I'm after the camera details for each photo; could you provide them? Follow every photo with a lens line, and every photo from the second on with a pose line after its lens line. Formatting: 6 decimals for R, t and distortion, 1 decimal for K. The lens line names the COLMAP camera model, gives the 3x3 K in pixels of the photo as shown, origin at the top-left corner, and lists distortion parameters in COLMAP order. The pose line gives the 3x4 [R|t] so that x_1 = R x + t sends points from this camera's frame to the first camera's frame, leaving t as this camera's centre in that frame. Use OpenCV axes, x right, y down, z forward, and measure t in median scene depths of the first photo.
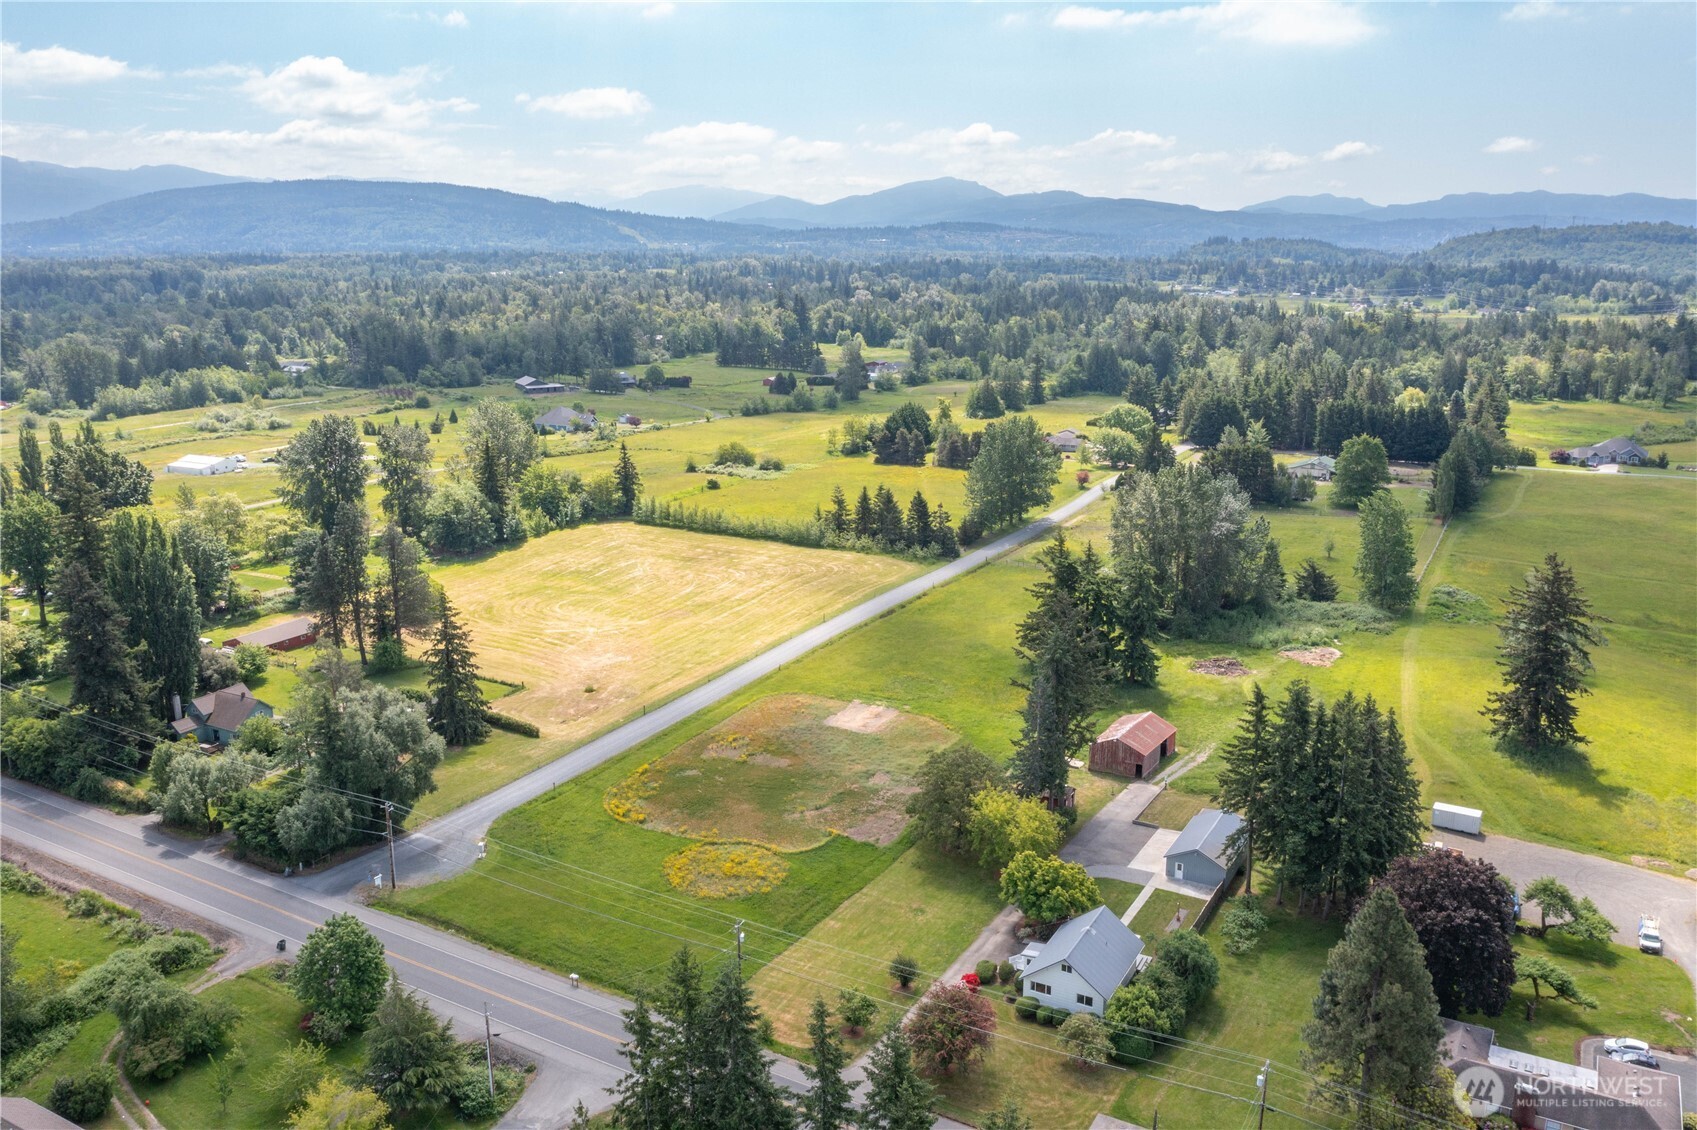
lens RADIAL K [[1326.5, 0, 848.5], [0, 1326.5, 565.0], [0, 0, 1]] dist [-0.014986, -0.003464]
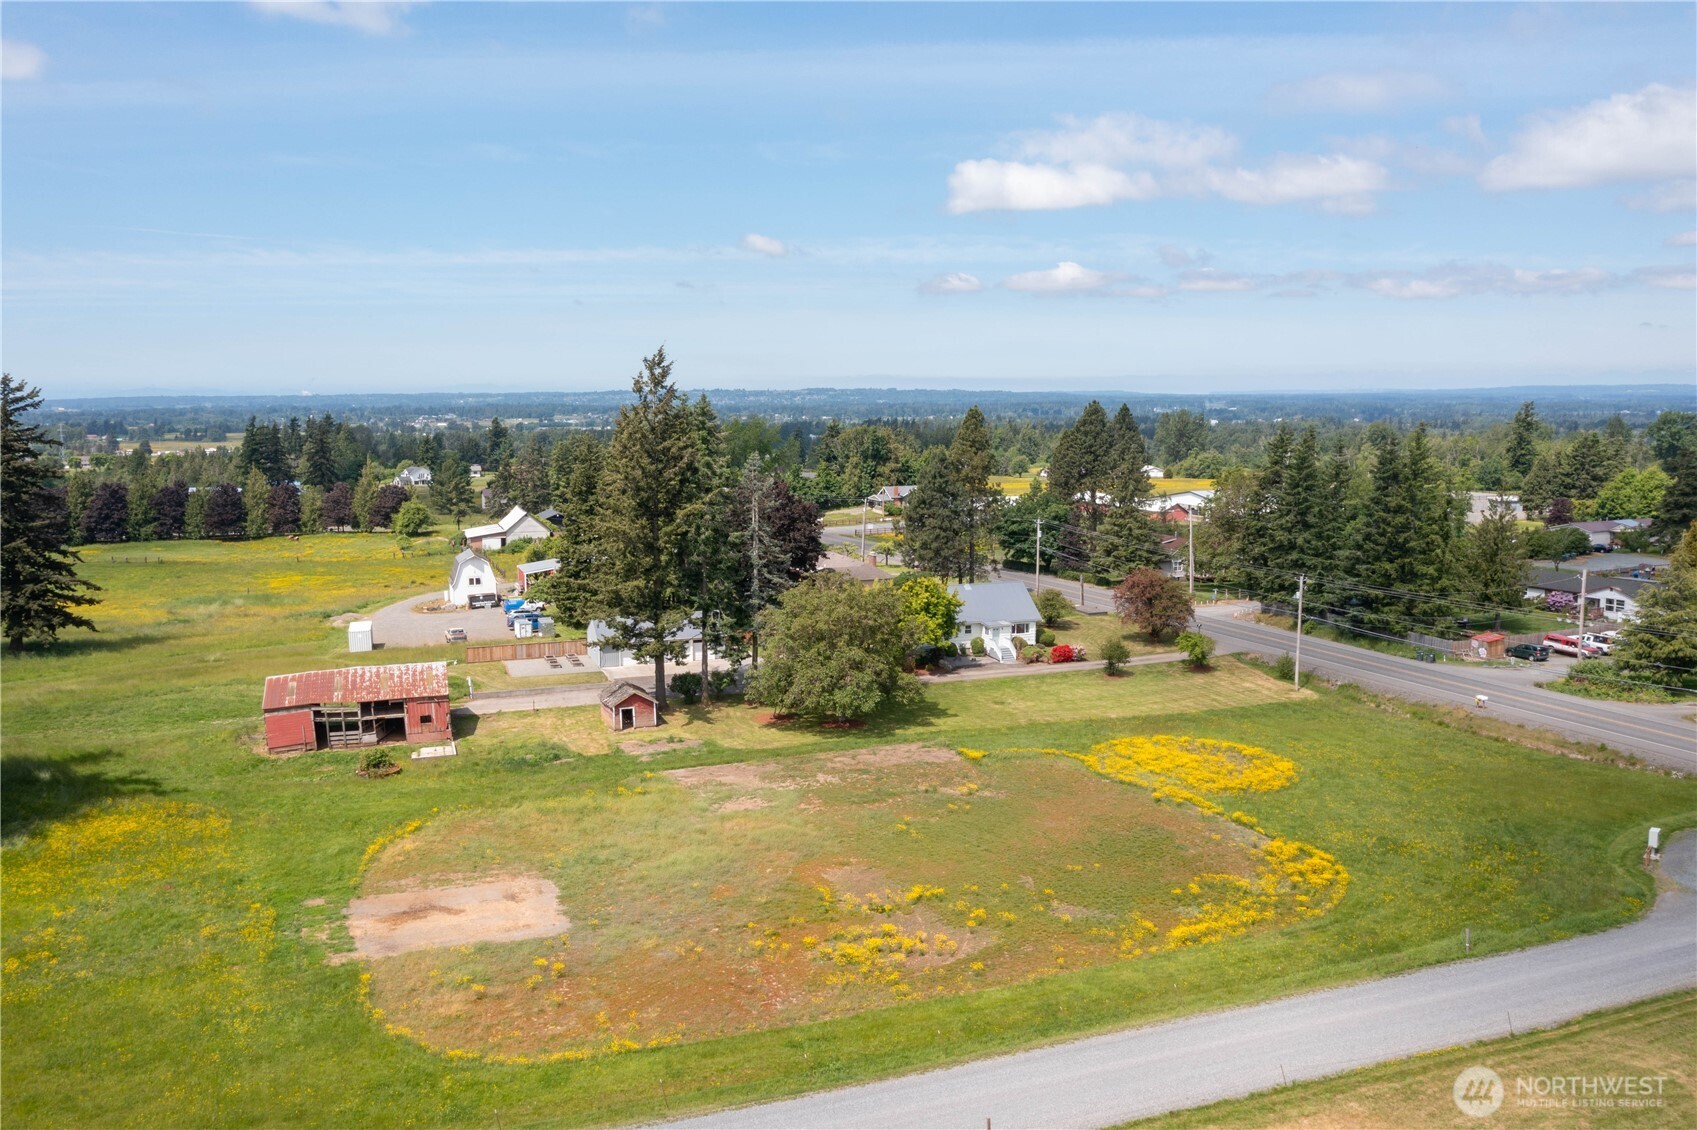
lens RADIAL K [[1326.5, 0, 848.5], [0, 1326.5, 565.0], [0, 0, 1]] dist [-0.014986, -0.003464]
pose [[-0.770439, -0.072678, 0.633357, -0.315639], [0.164271, 0.937301, 0.307380, -0.062763], [-0.615986, 0.340860, -0.710195, 1.339793]]
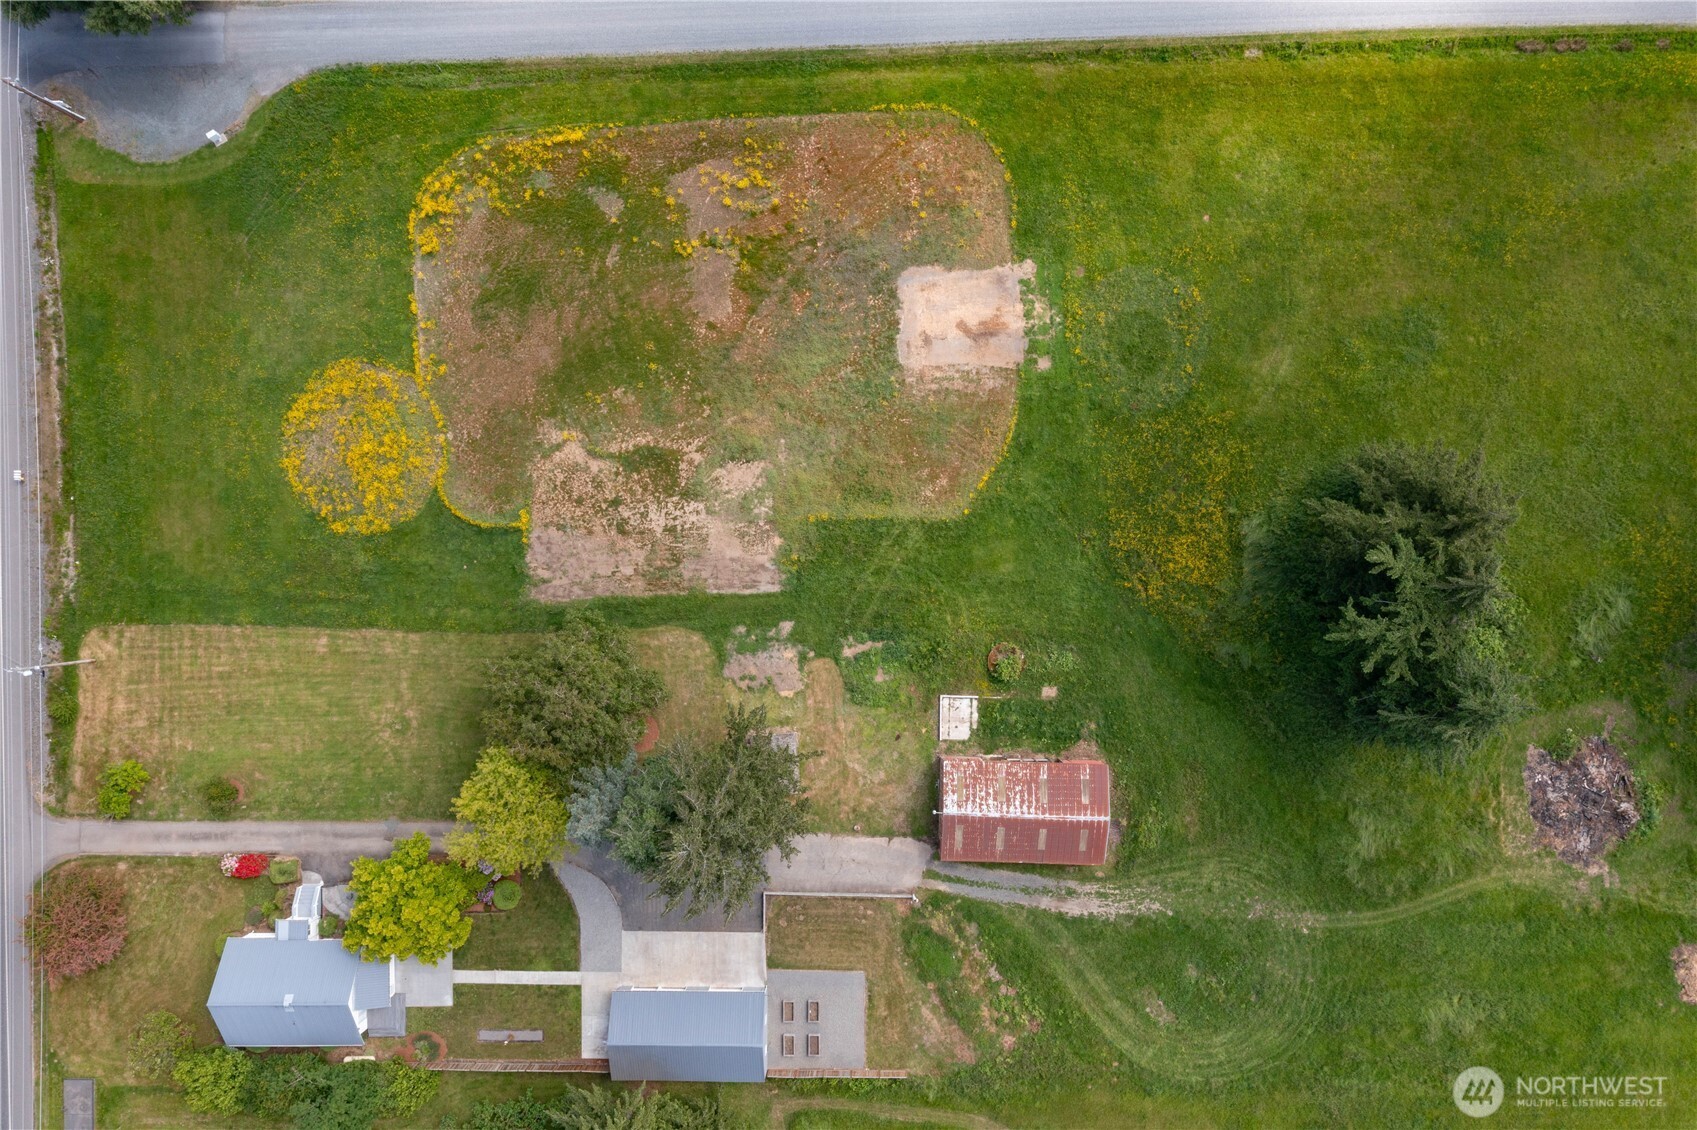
lens RADIAL K [[1326.5, 0, 848.5], [0, 1326.5, 565.0], [0, 0, 1]] dist [-0.014986, -0.003464]
pose [[0.509969, 0.859696, -0.029241, 0.106261], [-0.185338, 0.143010, 0.972213, -0.464131], [0.839989, -0.490379, 0.232265, 0.915014]]
